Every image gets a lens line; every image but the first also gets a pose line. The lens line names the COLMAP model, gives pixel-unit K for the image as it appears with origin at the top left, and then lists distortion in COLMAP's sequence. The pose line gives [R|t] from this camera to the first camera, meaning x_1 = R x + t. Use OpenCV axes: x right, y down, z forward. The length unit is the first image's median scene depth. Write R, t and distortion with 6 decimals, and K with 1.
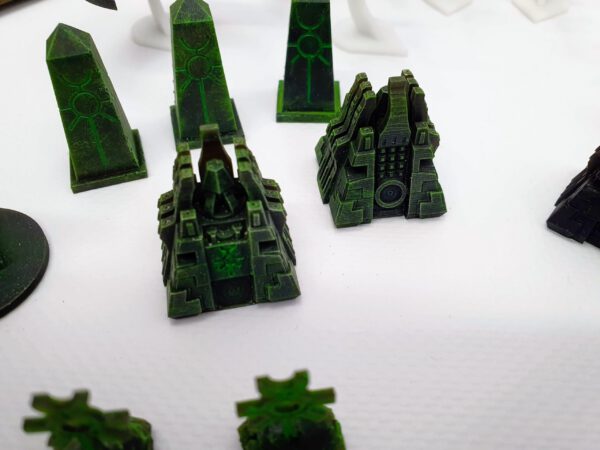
lens RADIAL K [[504.9, 0, 291.4], [0, 504.9, 225.6], [0, 0, 1]] dist [-0.000347, -0.114597]
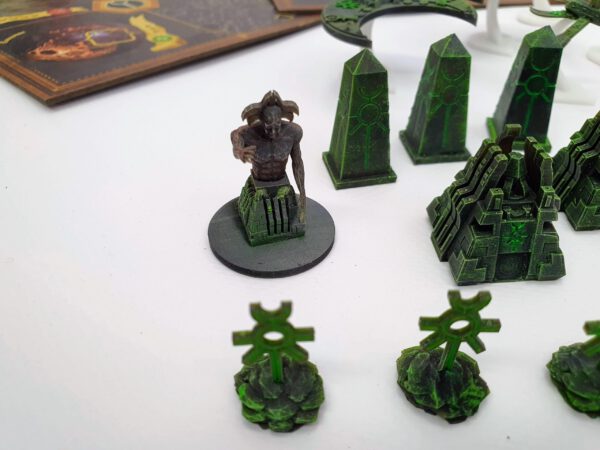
lens RADIAL K [[503.9, 0, 297.8], [0, 503.9, 225.1], [0, 0, 1]] dist [-0.075079, 0.053221]
pose [[0.990826, 0.073821, -0.113198, -0.441833], [-0.089656, 0.985817, -0.141872, 0.225107], [0.101120, 0.150719, 0.983391, -0.189527]]
